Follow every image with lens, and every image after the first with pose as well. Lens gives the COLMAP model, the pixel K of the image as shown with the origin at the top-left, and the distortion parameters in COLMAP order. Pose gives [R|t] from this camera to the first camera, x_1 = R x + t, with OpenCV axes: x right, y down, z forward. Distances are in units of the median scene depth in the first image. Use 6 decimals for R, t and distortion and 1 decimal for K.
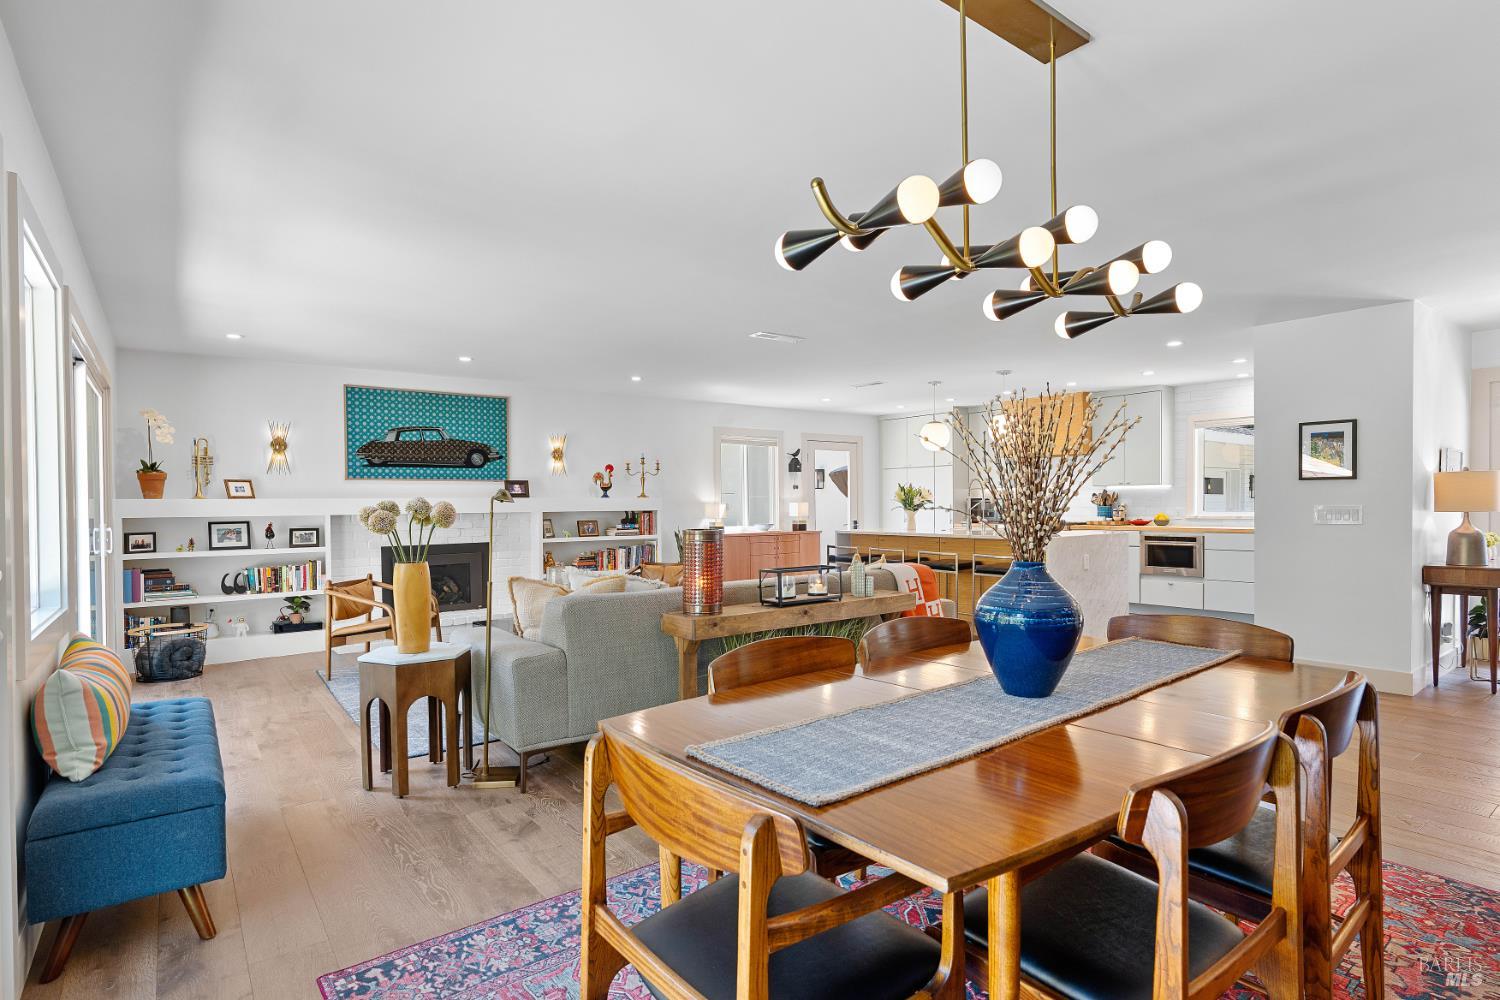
lens RADIAL K [[753.2, 0, 749.9], [0, 753.2, 523.4], [0, 0, 1]] dist [-0.011421, 0.000589]
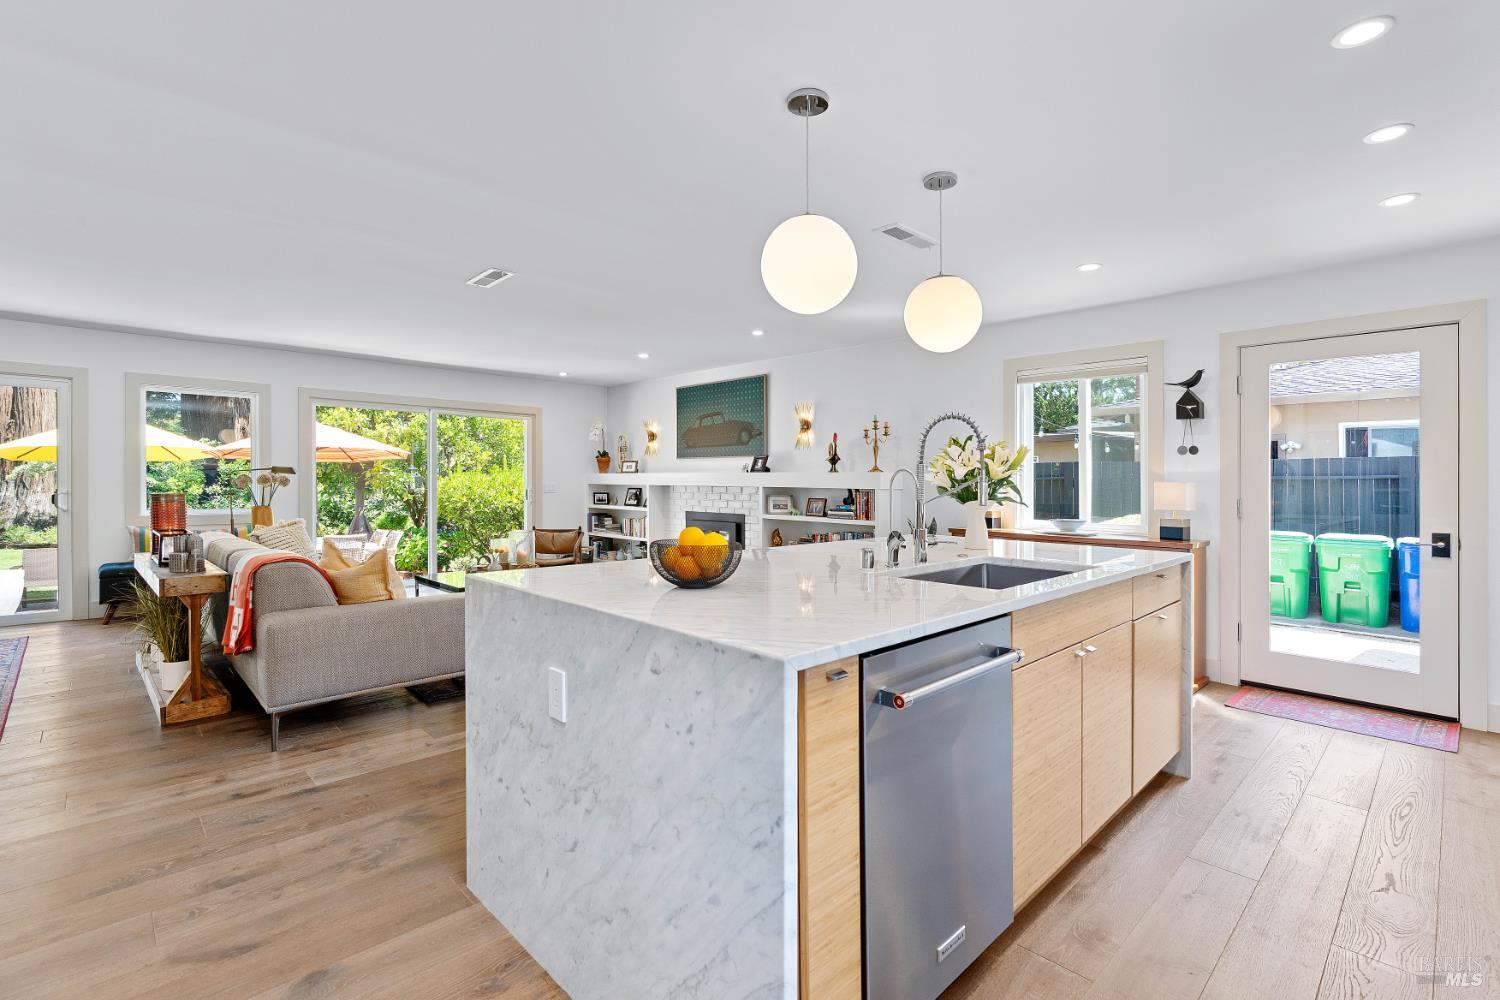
lens RADIAL K [[681.6, 0, 751.9], [0, 681.6, 490.0], [0, 0, 1]] dist [0.000095, 0.000716]
pose [[0.119537, 0.023207, -0.992559, 0.609399], [-0.035618, 0.999183, 0.019072, -0.027956], [0.992191, 0.033073, 0.120266, 0.889941]]
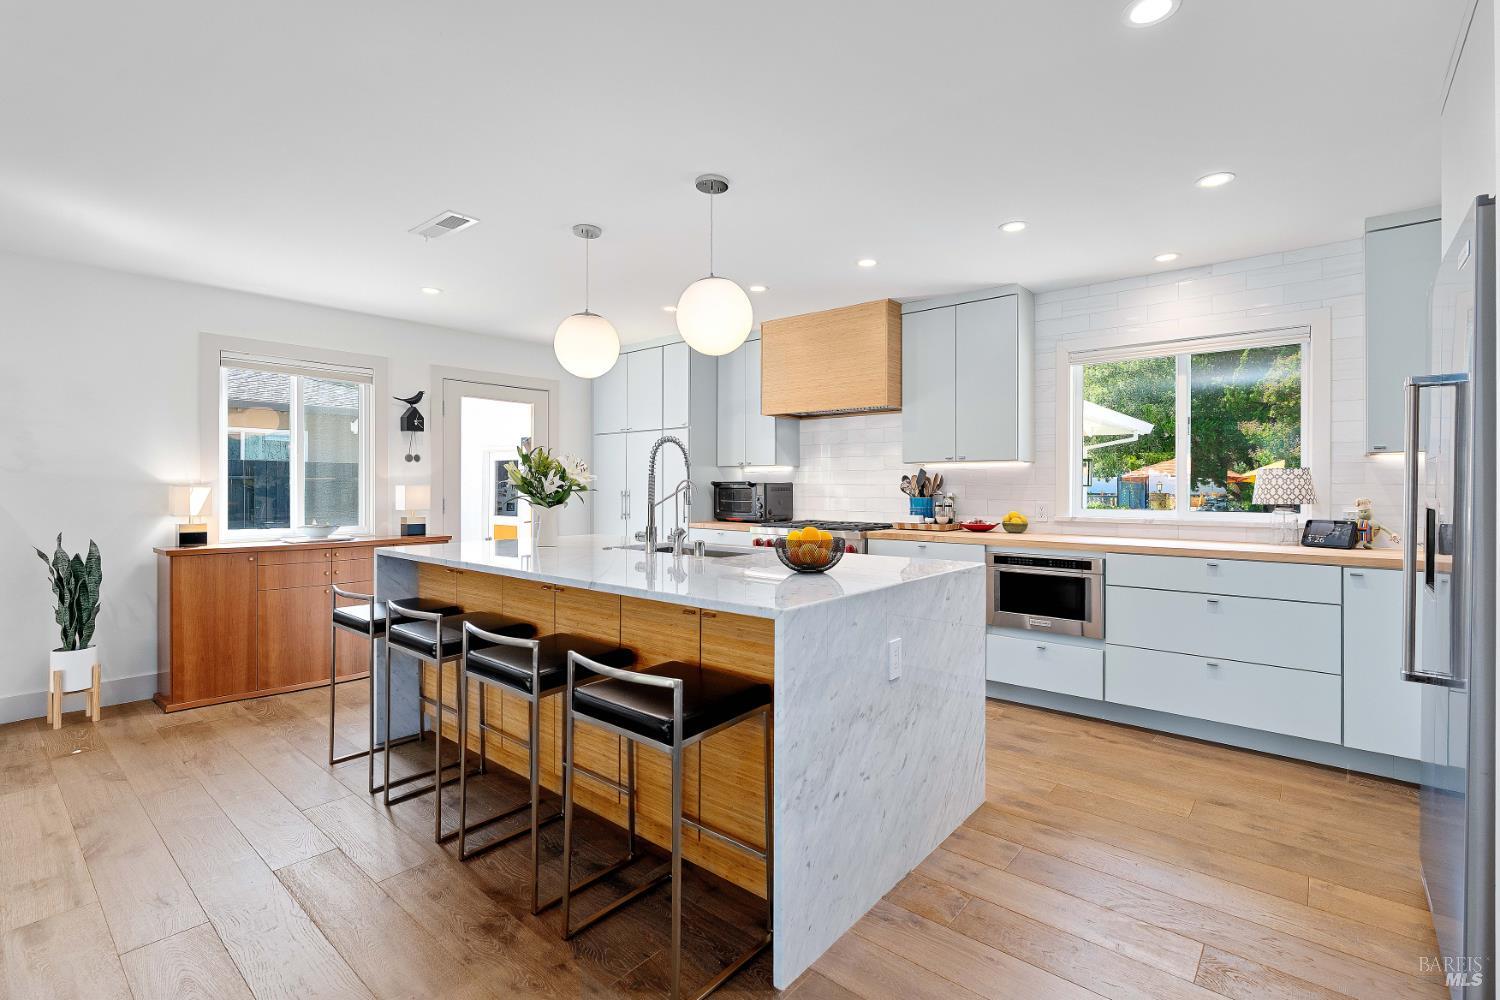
lens RADIAL K [[673.8, 0, 757.3], [0, 673.8, 493.7], [0, 0, 1]] dist [-0.002587, 0.000116]
pose [[0.976003, 0.008842, 0.217576, 0.269477], [-0.005318, 0.999845, -0.016776, -0.019139], [-0.217691, 0.015217, 0.975899, 0.596656]]
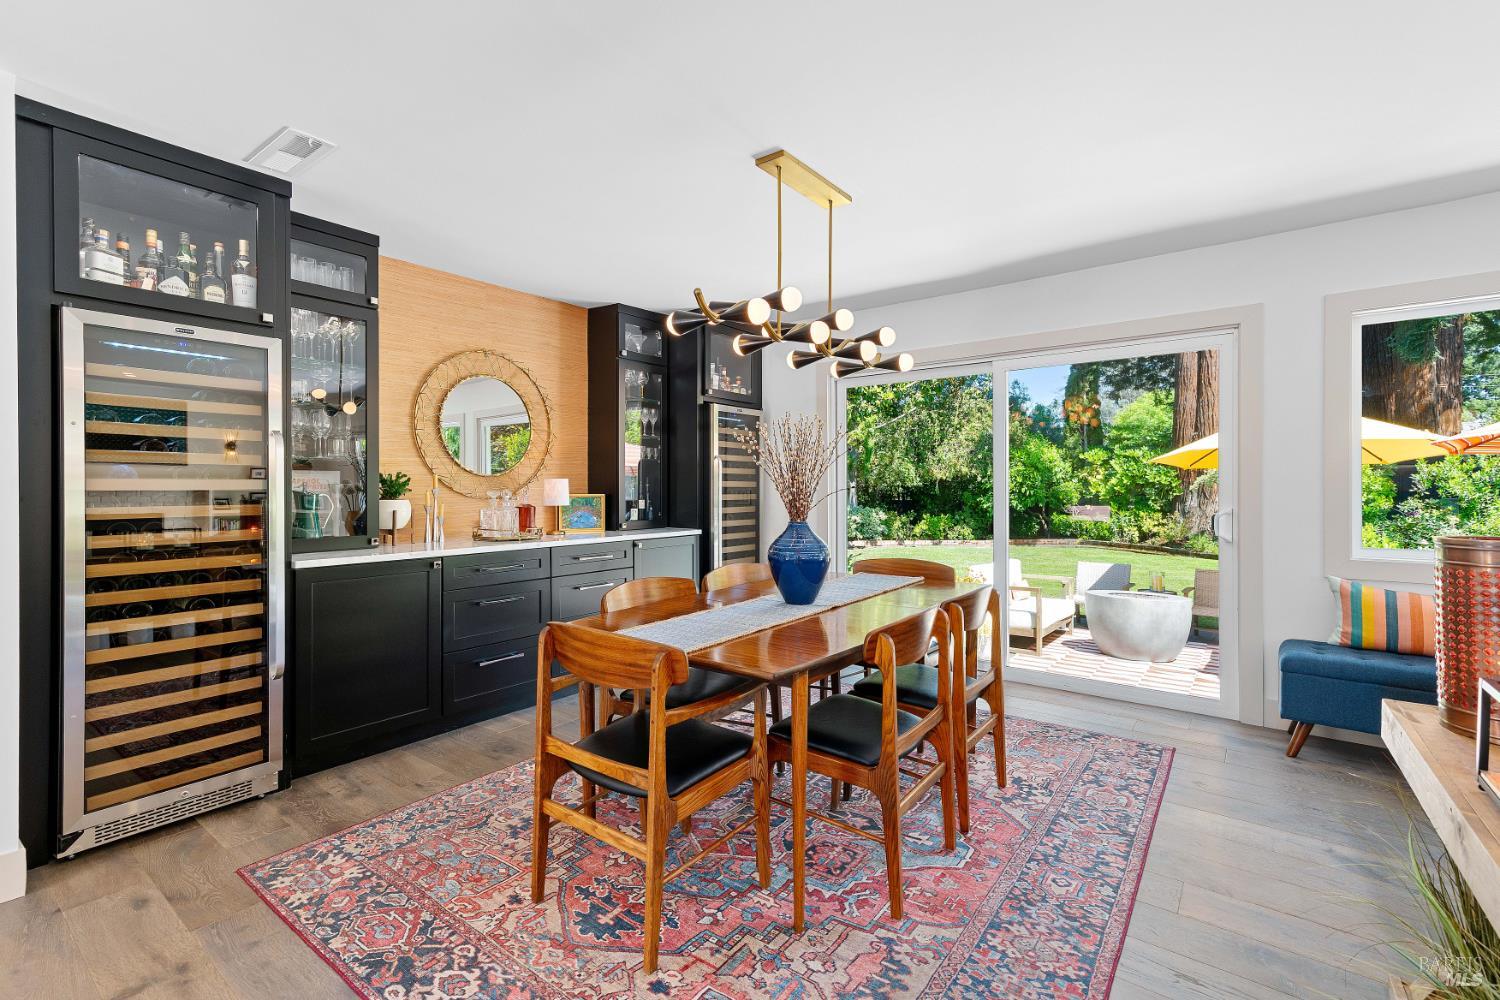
lens RADIAL K [[666.6, 0, 737.9], [0, 666.6, 489.2], [0, 0, 1]] dist [0.000679, 0.009081]
pose [[-0.967493, 0.014131, -0.252502, 0.214661], [0.006687, 0.999518, 0.030314, -0.016568], [0.252809, 0.027640, -0.967121, 0.588062]]
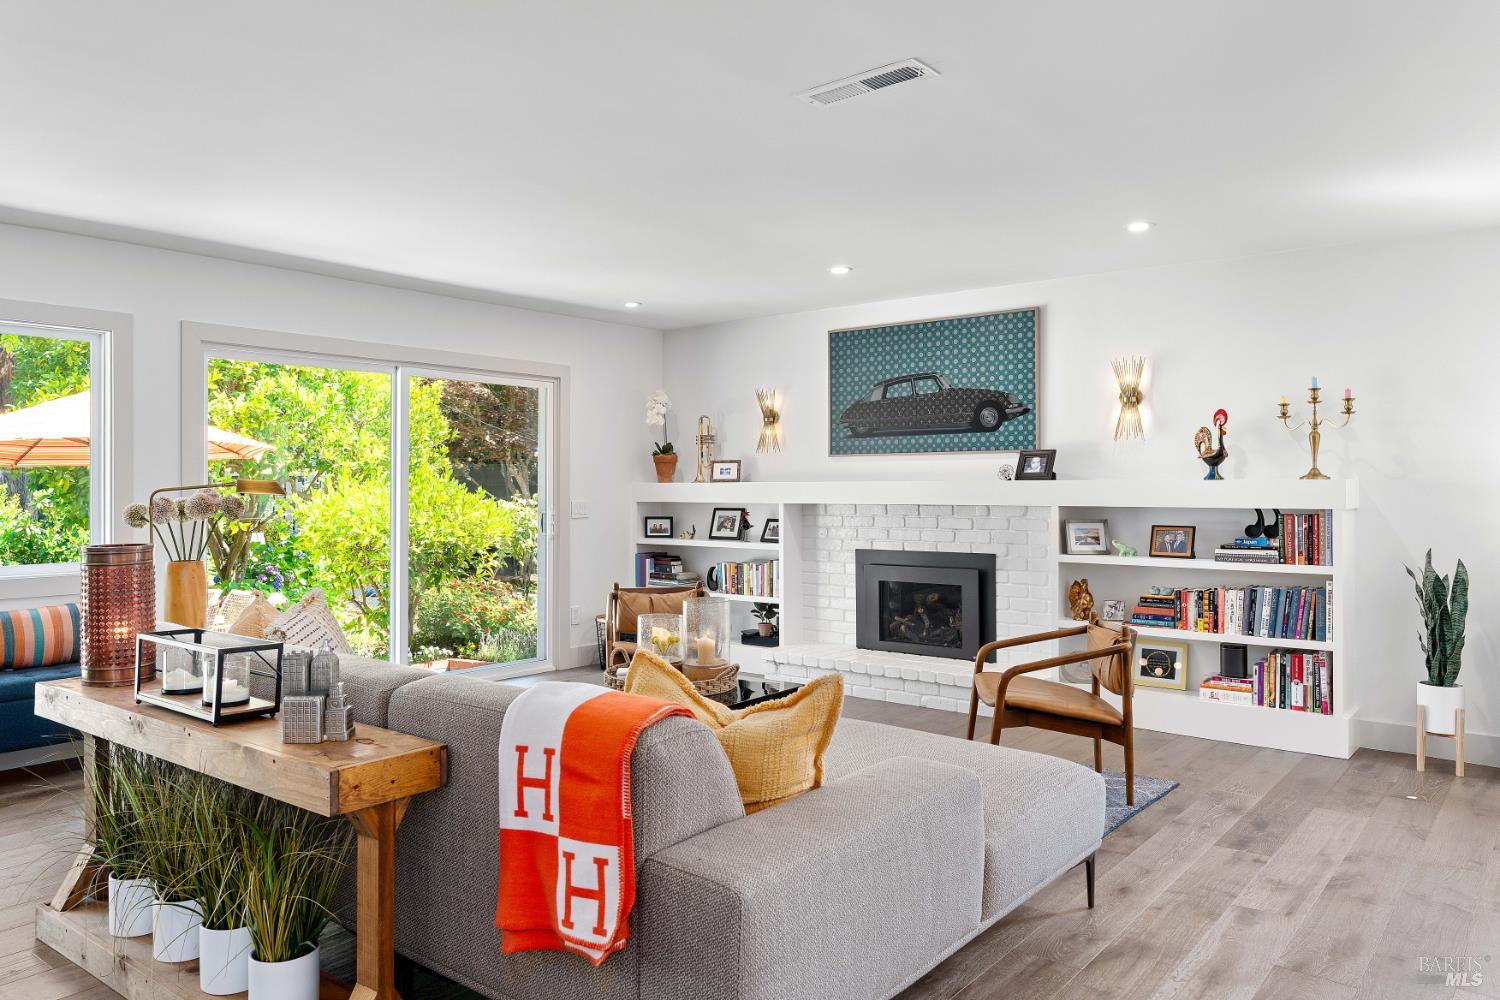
lens RADIAL K [[1042.4, 0, 750.0], [0, 1042.4, 500.0], [0, 0, 1]] dist [-0.000283, 0.002383]
pose [[0.240906, 0.020107, -0.970340, 0.412328], [-0.026728, 0.999544, 0.014076, -0.024654], [0.970180, 0.022544, 0.241334, 0.605149]]
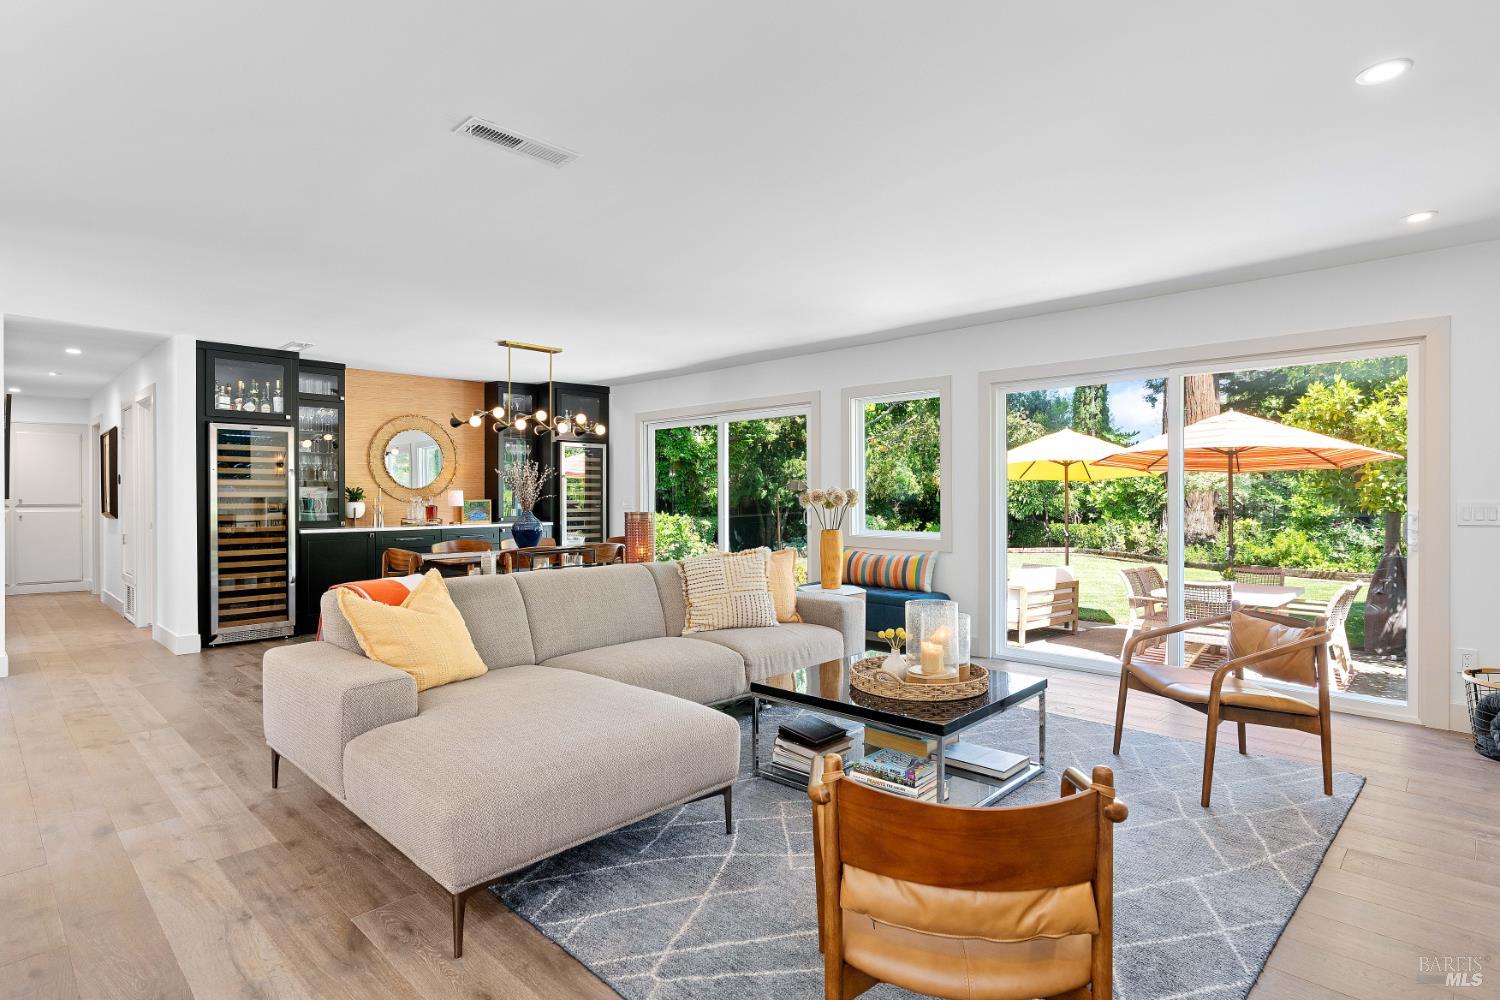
lens RADIAL K [[763.6, 0, 750.0], [0, 763.6, 500.0], [0, 0, 1]] dist [-0.003863, -0.000280]
pose [[-0.988236, 0.014027, -0.152292, -0.018295], [0.009231, 0.999440, 0.032158, -0.026148], [0.152658, 0.030373, -0.987812, 1.114517]]
